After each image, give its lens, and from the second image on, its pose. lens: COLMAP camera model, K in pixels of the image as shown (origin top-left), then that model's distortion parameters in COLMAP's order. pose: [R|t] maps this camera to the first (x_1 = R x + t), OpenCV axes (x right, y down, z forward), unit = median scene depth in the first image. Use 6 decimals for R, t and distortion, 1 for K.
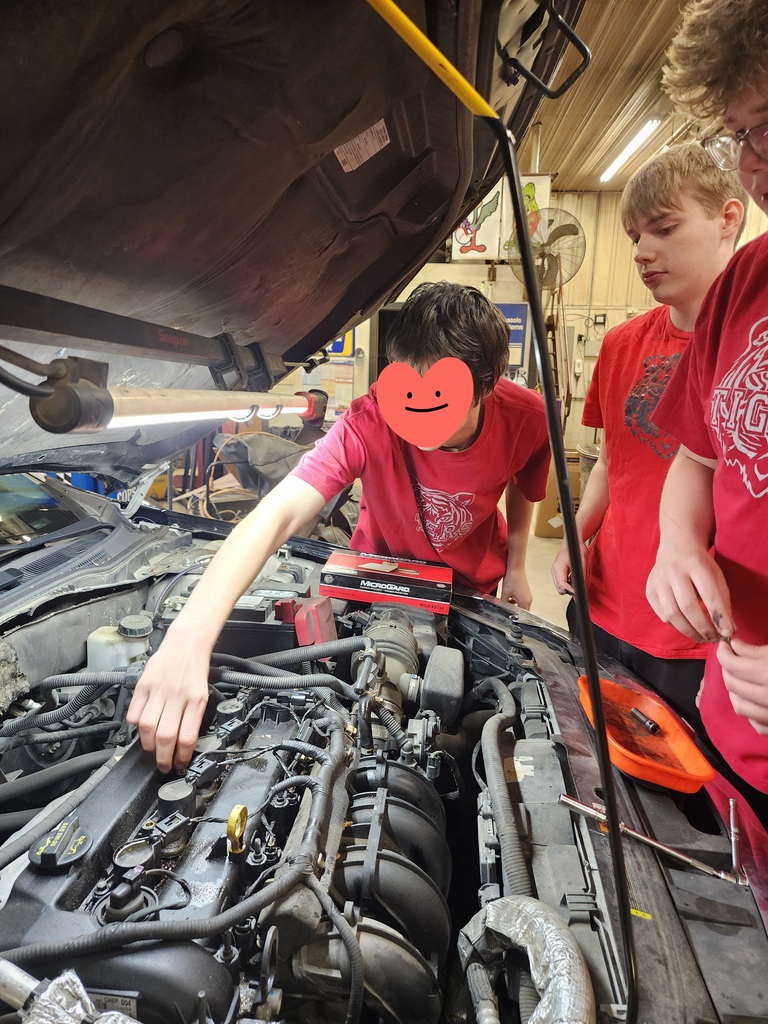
lens RADIAL K [[691.9, 0, 384.0], [0, 691.9, 512.0], [0, 0, 1]] dist [0.046901, -0.044044]
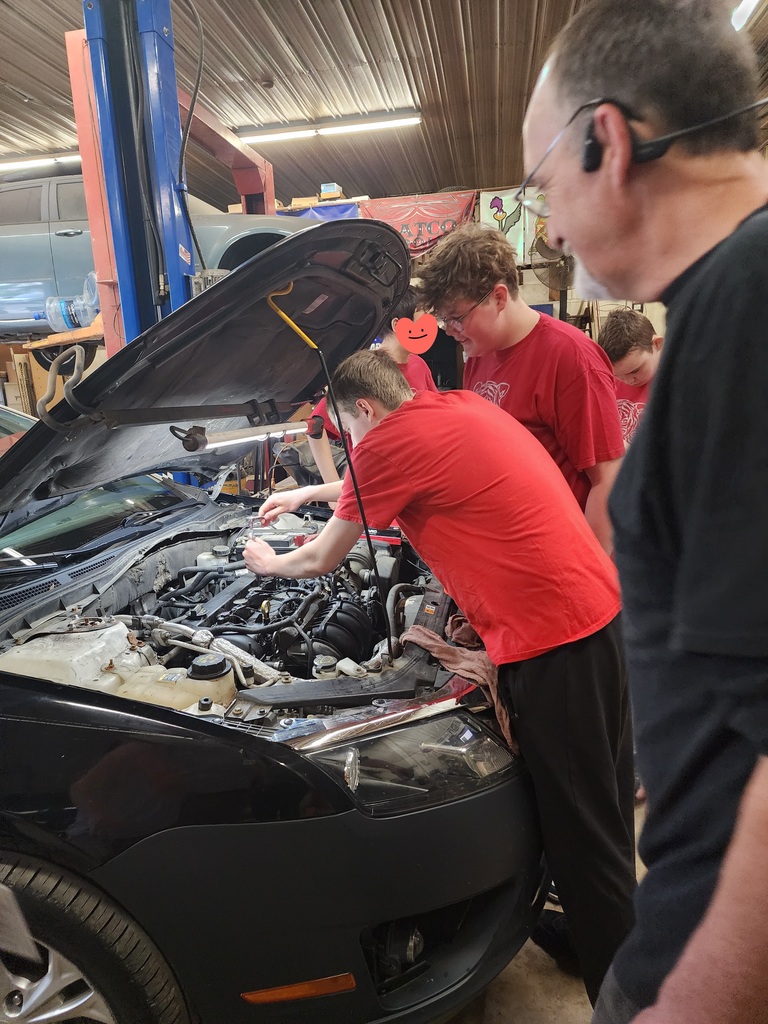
lens RADIAL K [[682.2, 0, 378.4], [0, 682.2, 525.9], [0, 0, 1]] dist [0.138715, -0.253934]
pose [[0.992542, -0.049092, -0.111584, 0.233310], [0.051645, 0.998463, 0.020099, 0.067522], [0.110426, -0.025711, 0.993552, -0.672606]]
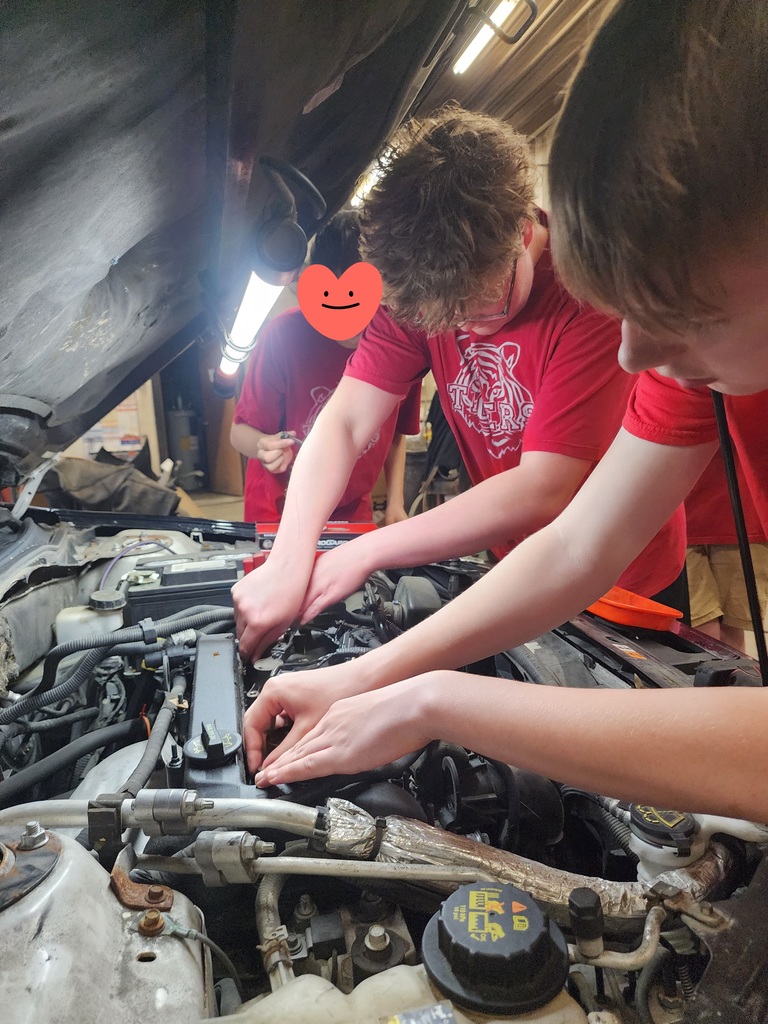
lens RADIAL K [[691.9, 0, 384.0], [0, 691.9, 512.0], [0, 0, 1]] dist [0.046901, -0.044044]
pose [[0.942963, -0.123167, 0.309275, -0.233354], [0.135398, 0.990622, -0.018311, 0.094686], [-0.304119, 0.059142, 0.950796, -0.013432]]
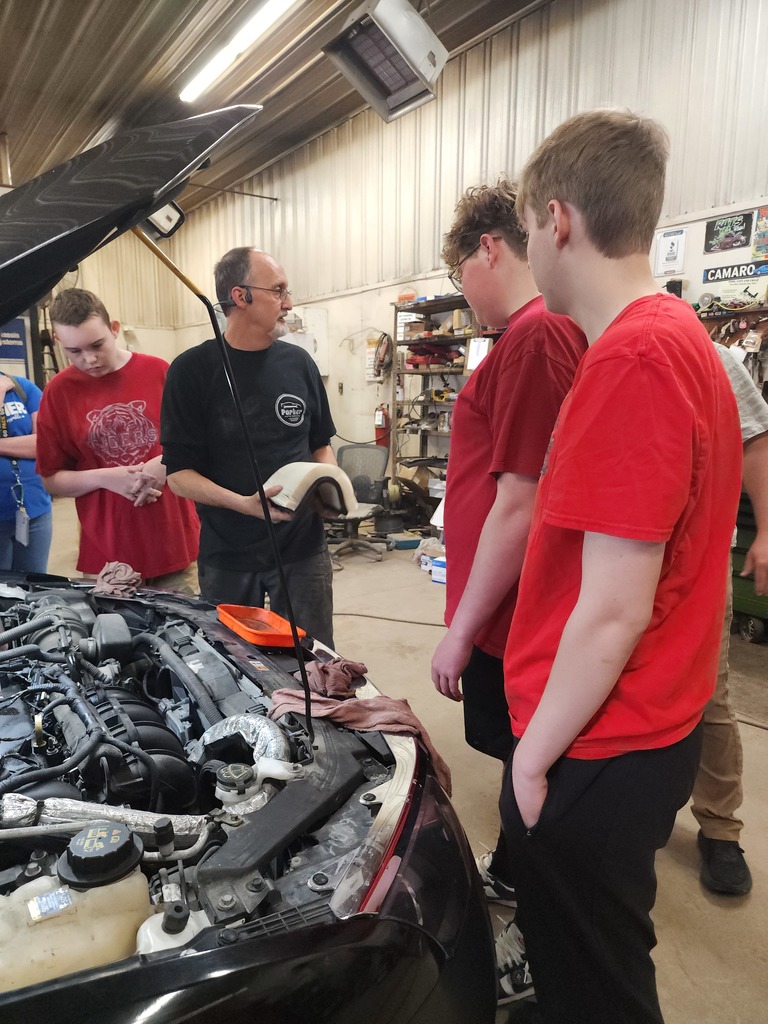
lens RADIAL K [[691.9, 0, 384.0], [0, 691.9, 512.0], [0, 0, 1]] dist [0.046901, -0.044044]
pose [[0.774171, -0.135684, 0.618263, -0.247621], [0.146109, 0.988683, 0.034023, 0.032366], [-0.615883, 0.063995, 0.785234, -0.301945]]
